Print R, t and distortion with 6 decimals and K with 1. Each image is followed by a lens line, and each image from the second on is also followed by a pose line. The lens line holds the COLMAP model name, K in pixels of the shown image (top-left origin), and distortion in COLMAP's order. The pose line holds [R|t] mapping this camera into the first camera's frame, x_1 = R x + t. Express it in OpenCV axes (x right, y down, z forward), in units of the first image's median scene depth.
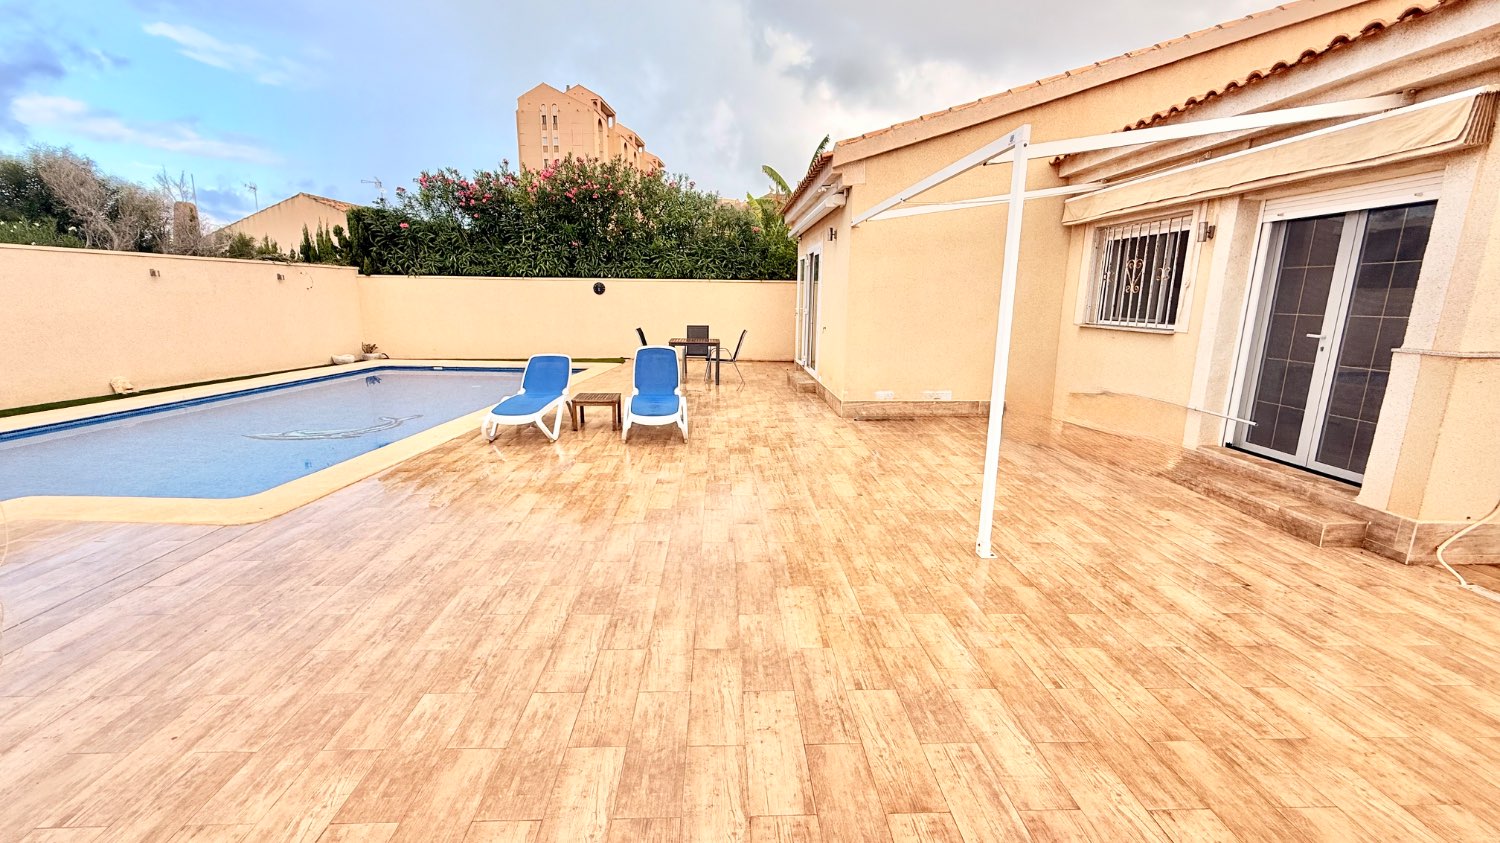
lens RADIAL K [[598.2, 0, 745.9], [0, 598.2, 420.1], [0, 0, 1]] dist [0.000260, 0.000065]
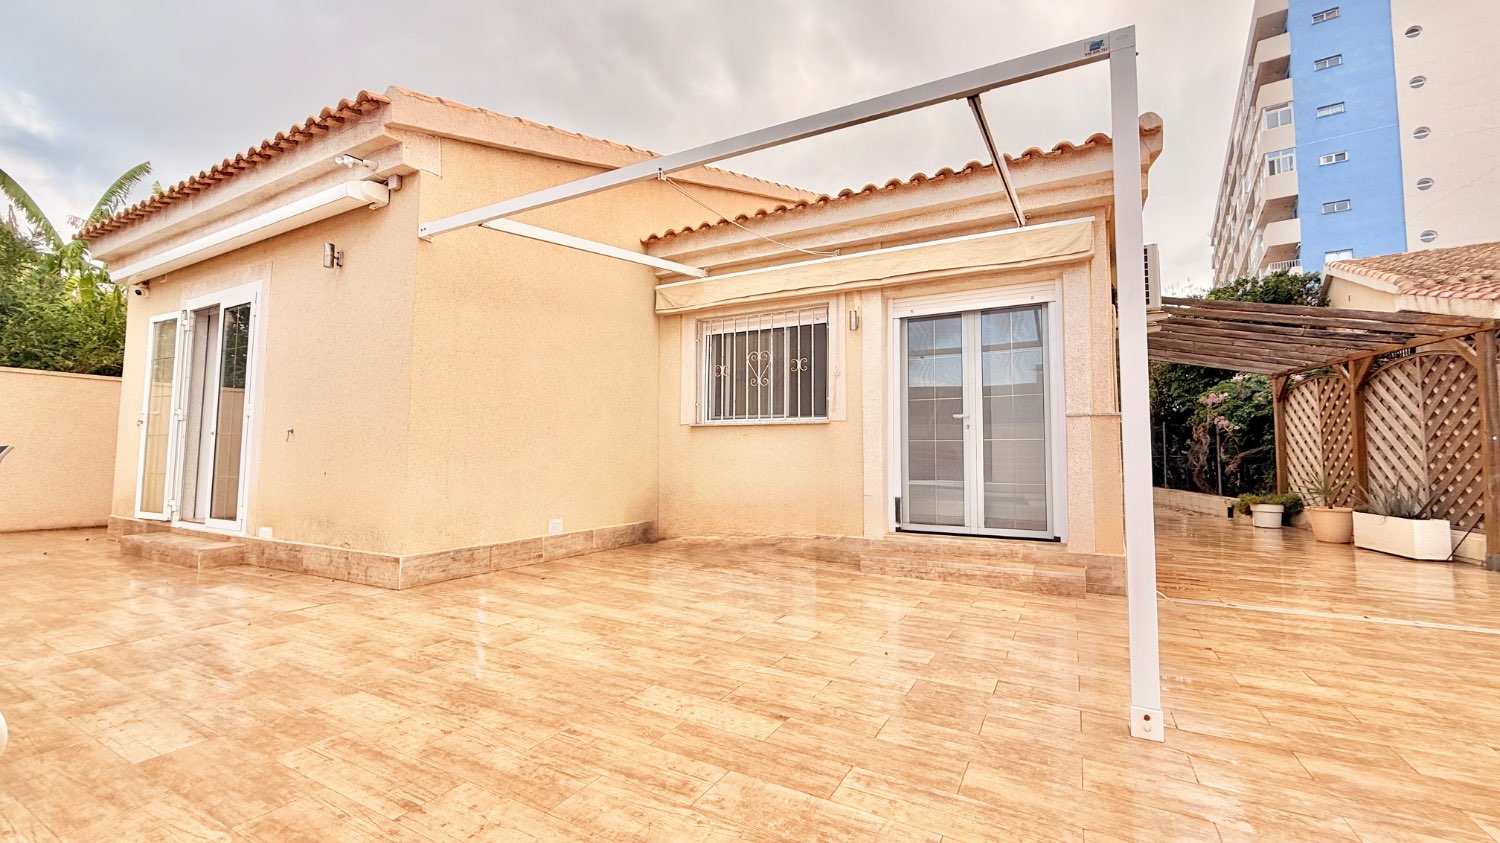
lens RADIAL K [[598.2, 0, 744.6], [0, 598.2, 419.6], [0, 0, 1]] dist [0.000260, 0.000065]
pose [[0.514194, 0.051777, 0.856109, -0.074006], [0.172033, 0.971664, -0.162092, -0.007232], [-0.840243, 0.230626, 0.490717, 0.270458]]
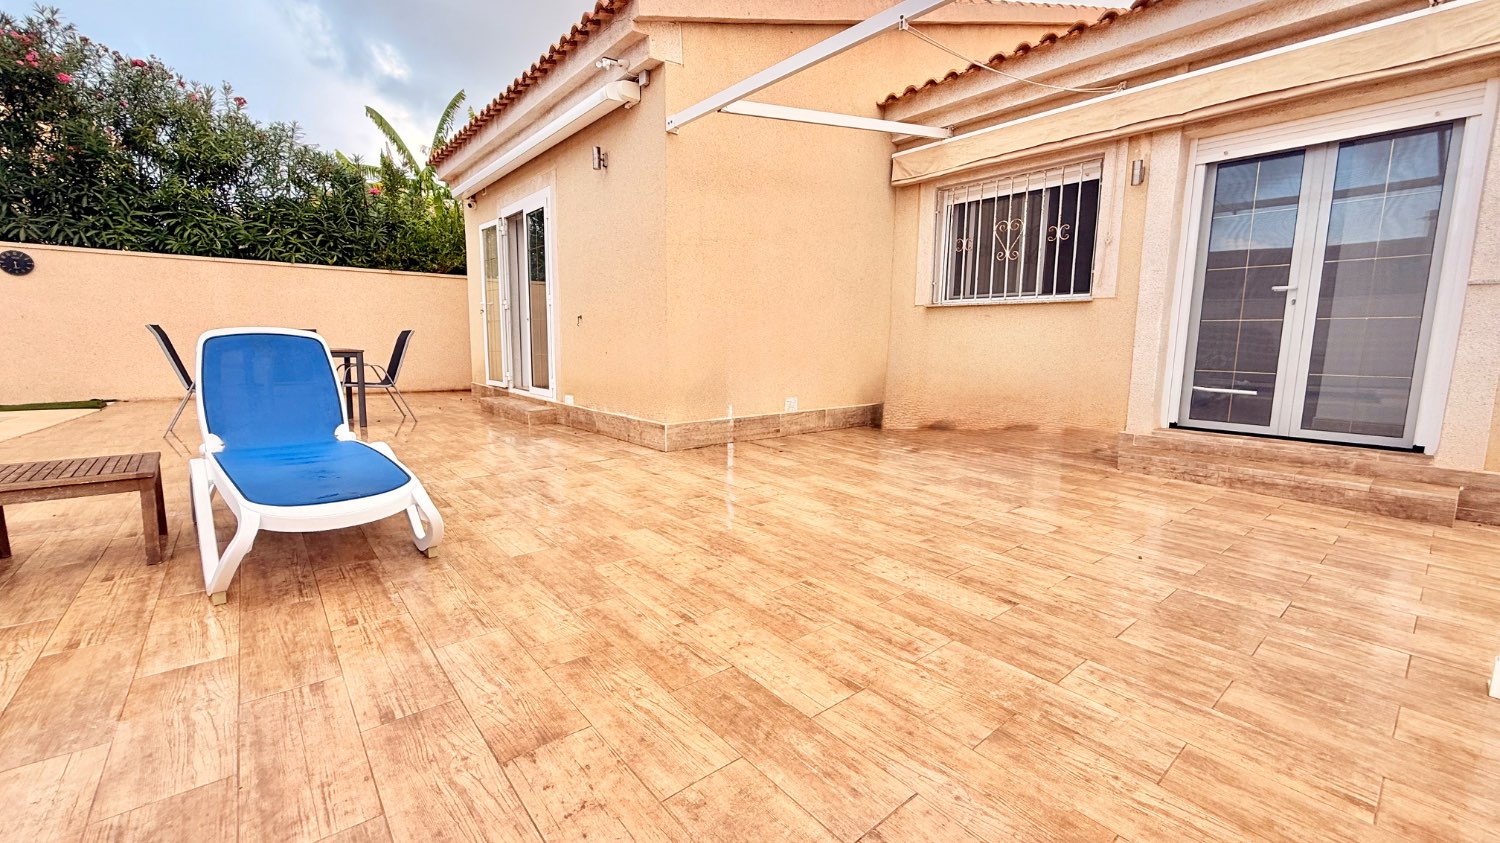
lens RADIAL K [[598.2, 0, 744.6], [0, 598.2, 419.5], [0, 0, 1]] dist [0.000260, 0.000065]
pose [[0.794972, -0.081150, 0.601195, -0.077101], [0.119989, 0.992468, -0.024699, -0.007381], [-0.594662, 0.091771, 0.798721, 0.268715]]
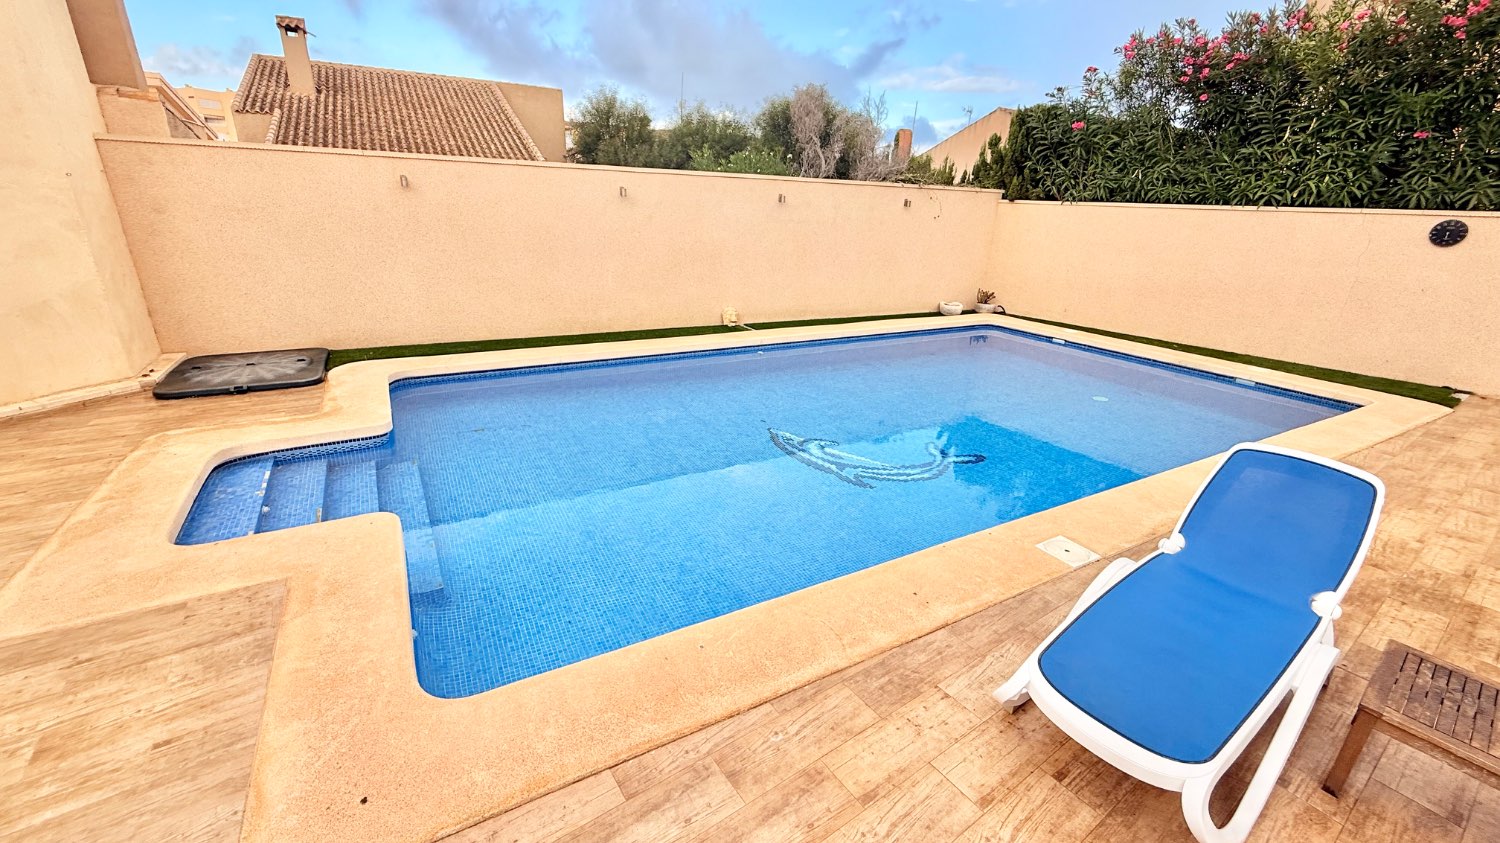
lens RADIAL K [[598.2, 0, 746.4], [0, 598.2, 421.1], [0, 0, 1]] dist [0.000260, 0.000065]
pose [[0.536316, 0.297301, -0.789922, -0.132399], [-0.200324, 0.954002, 0.223046, -0.078999], [0.819900, 0.038617, 0.571203, 0.307272]]
